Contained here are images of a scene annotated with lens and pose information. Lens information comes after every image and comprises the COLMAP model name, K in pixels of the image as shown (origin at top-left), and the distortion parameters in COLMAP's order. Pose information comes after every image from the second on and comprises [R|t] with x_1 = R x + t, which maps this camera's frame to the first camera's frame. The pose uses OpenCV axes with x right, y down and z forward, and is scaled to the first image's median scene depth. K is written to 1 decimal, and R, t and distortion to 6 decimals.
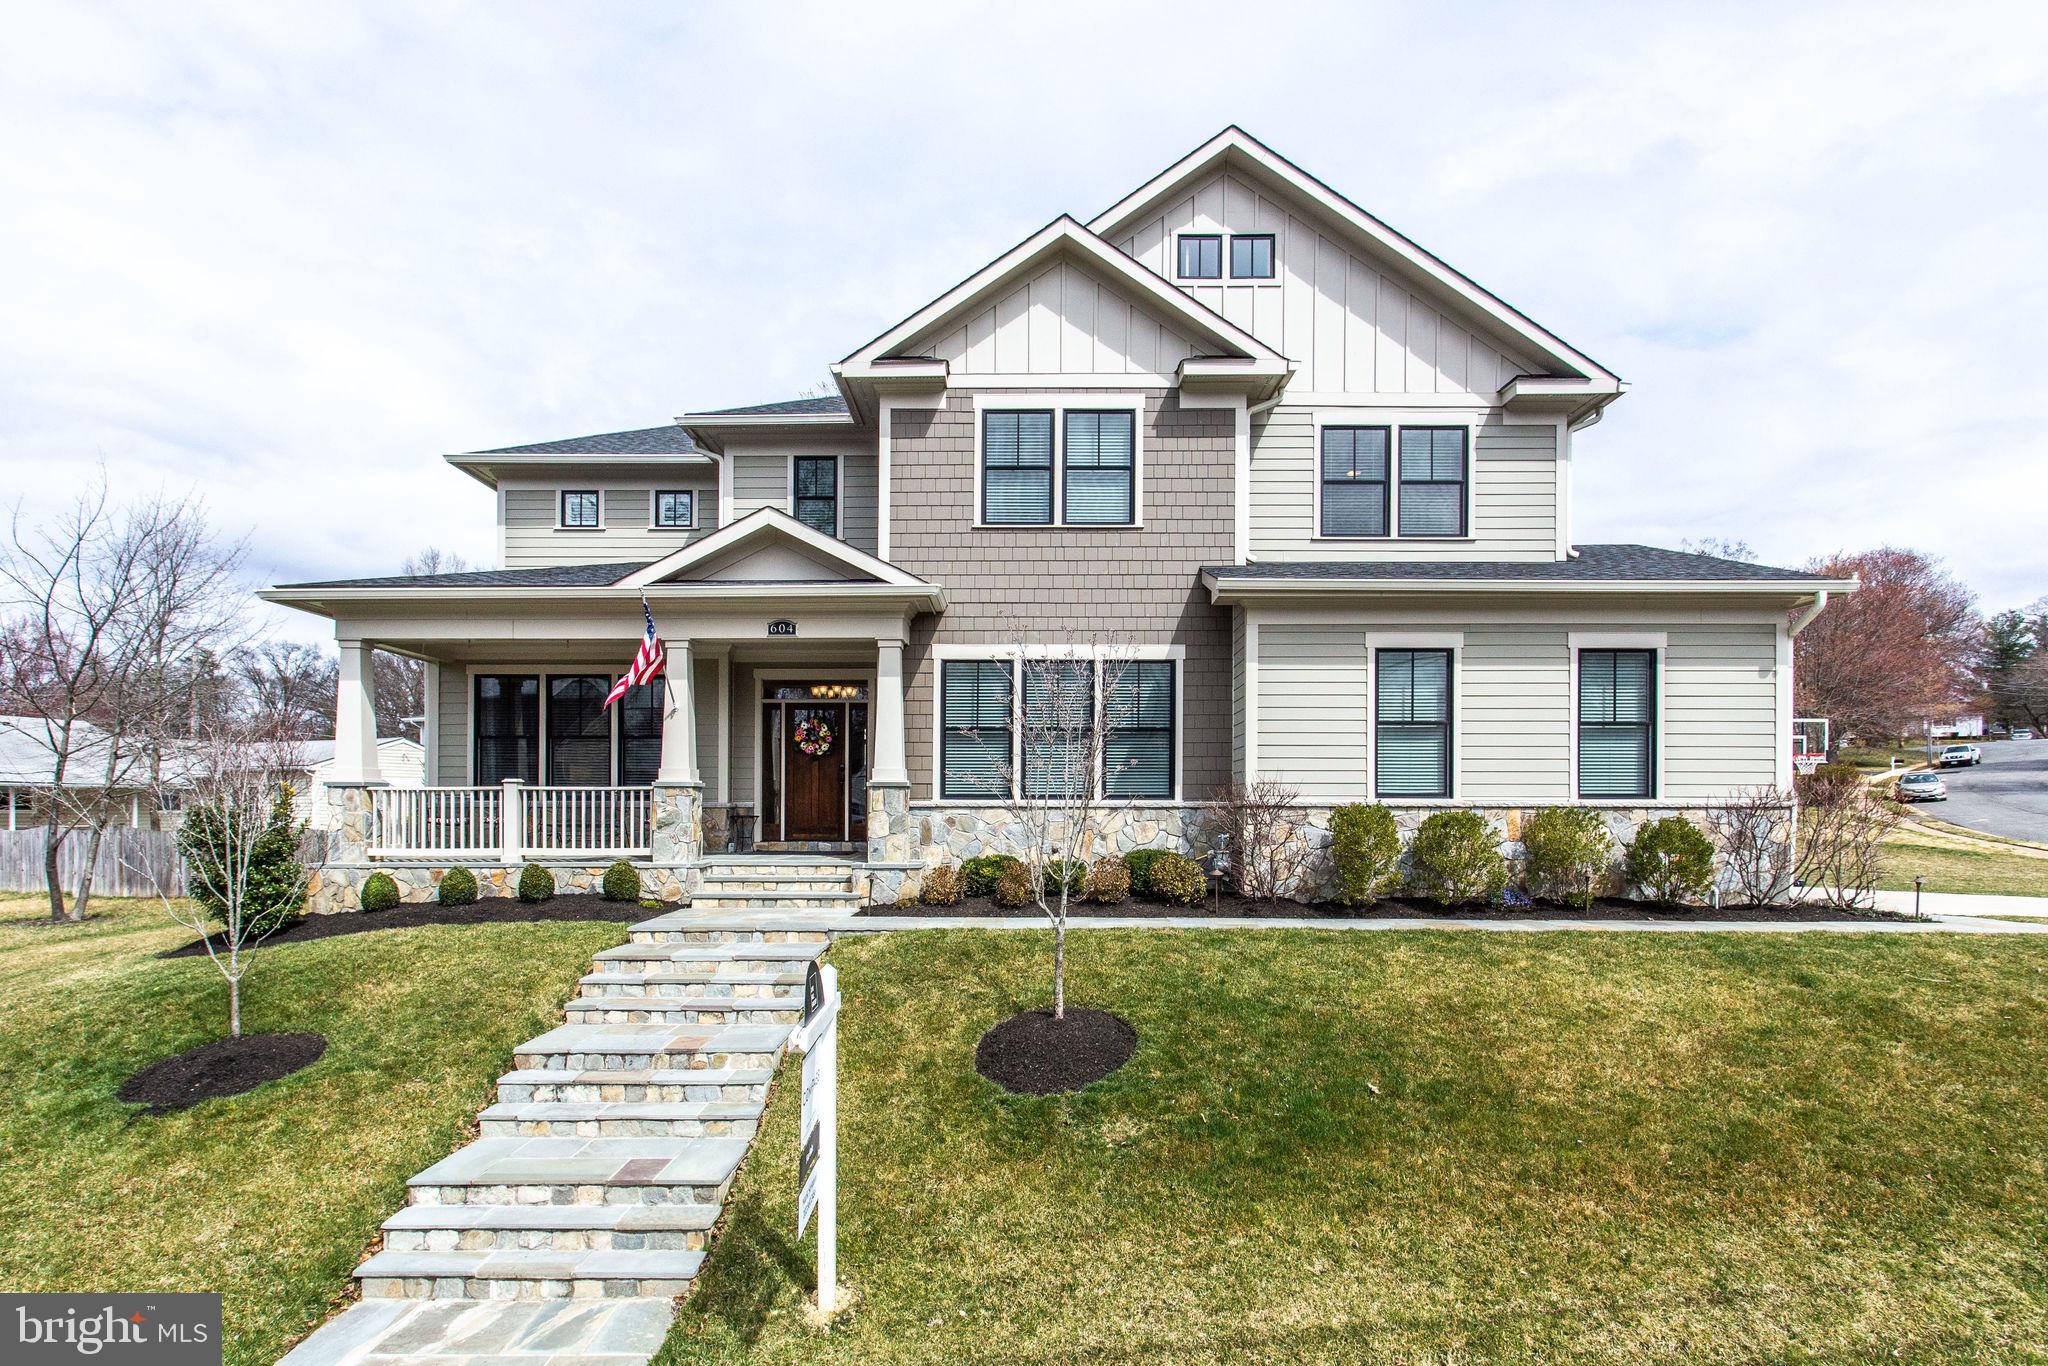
lens RADIAL K [[1070.5, 0, 1024.2], [0, 1070.5, 800.2], [0, 0, 1]] dist [0.000392, 0.000586]
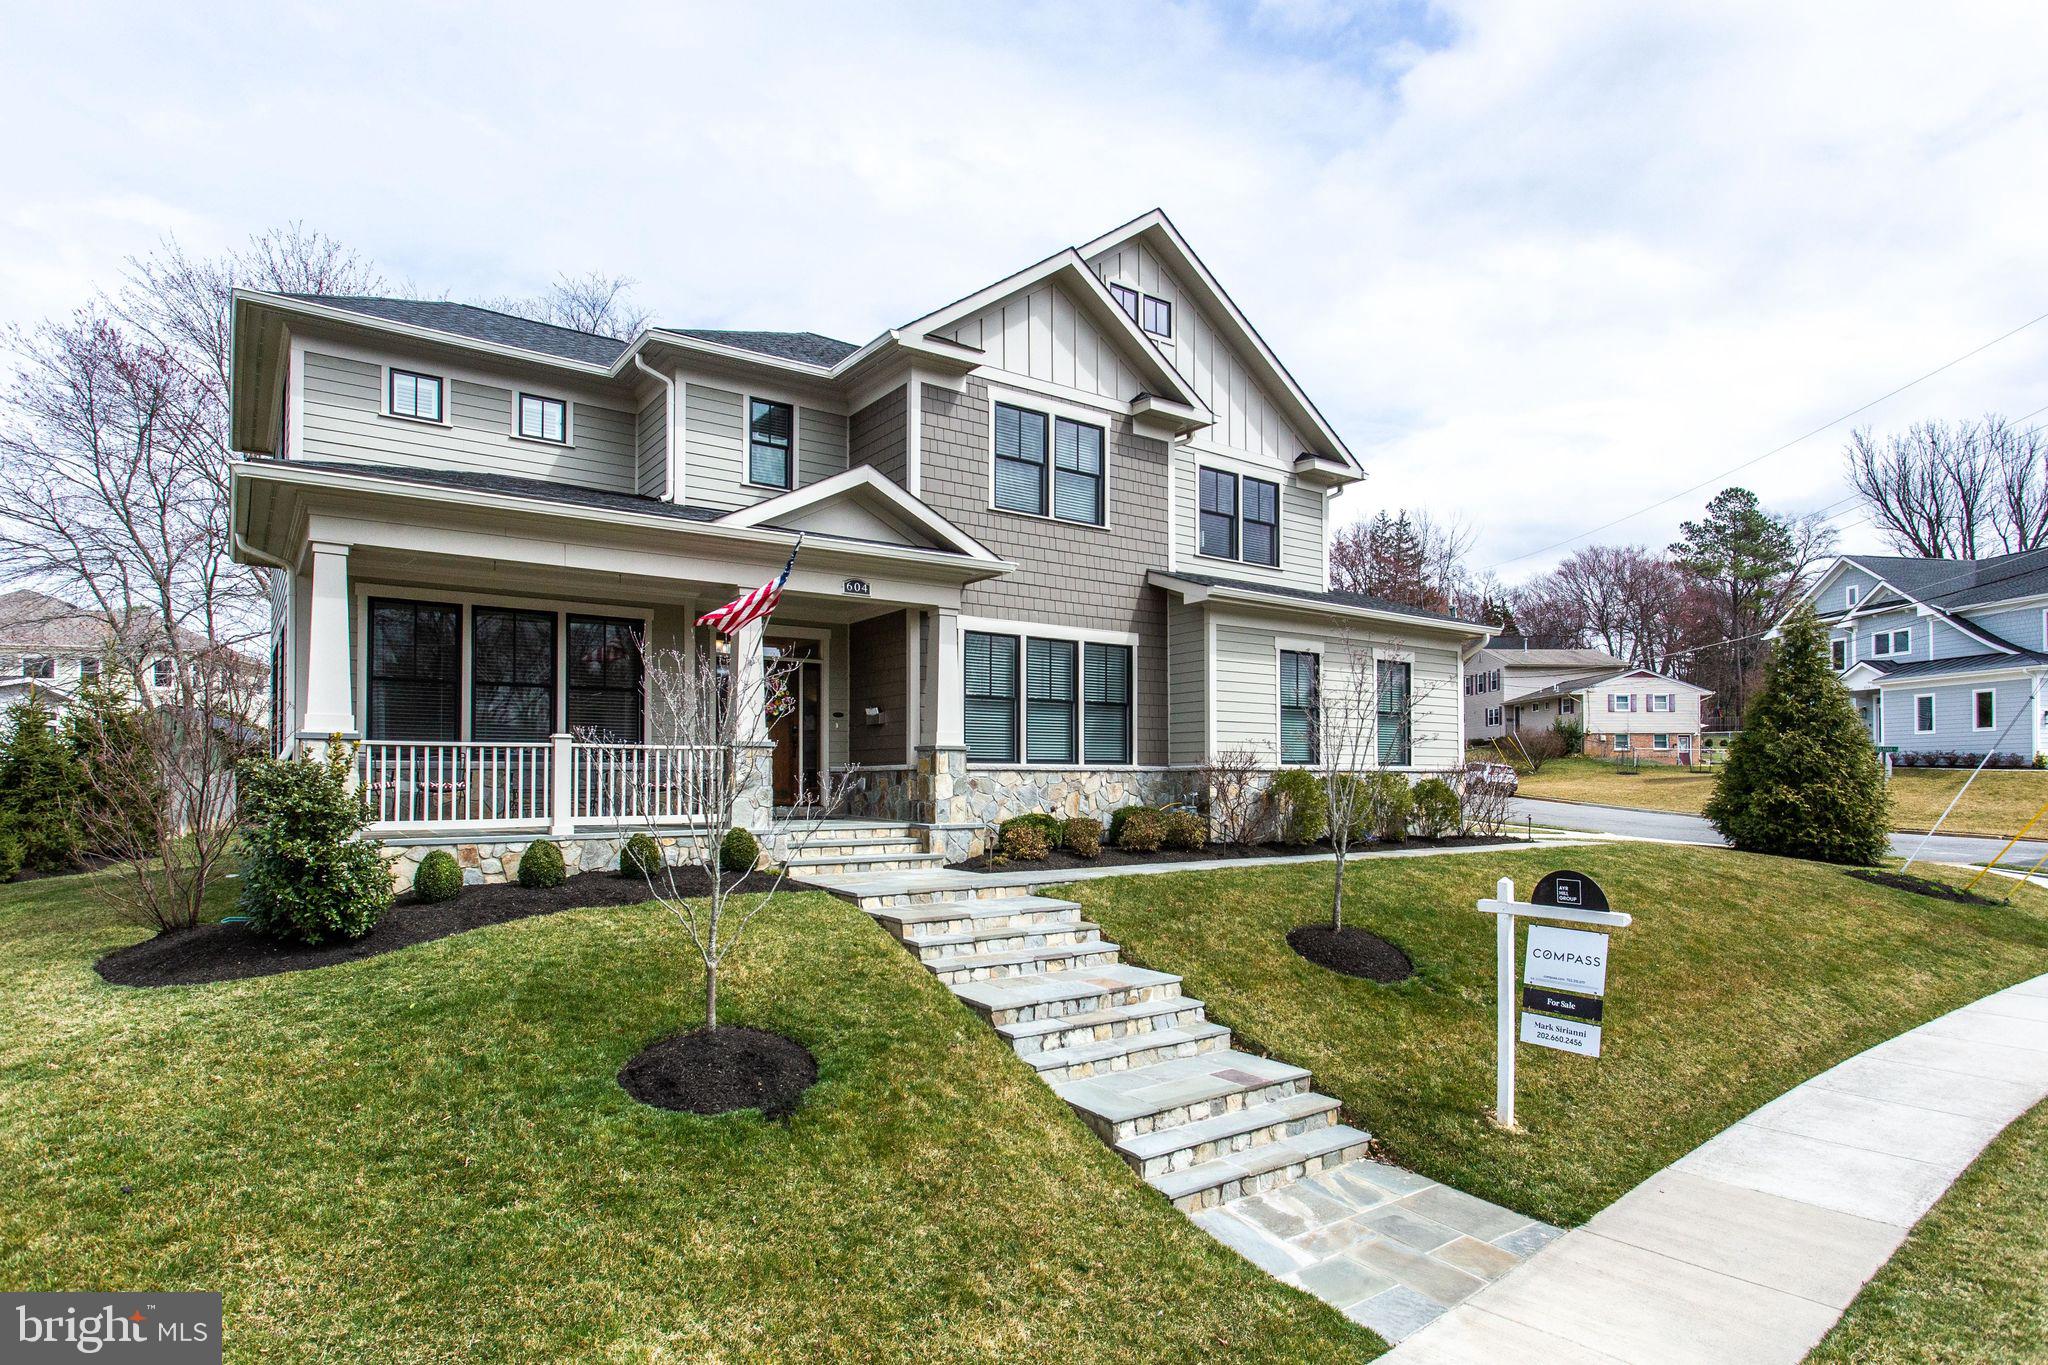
lens RADIAL K [[1110.5, 0, 1023.1], [0, 1110.5, 749.9], [0, 0, 1]] dist [-0.003341, -0.000421]
pose [[0.806306, 0.014526, 0.591320, -0.675432], [-0.004327, 0.999817, -0.018661, 0.006812], [-0.591482, 0.012487, 0.806221, 0.087474]]
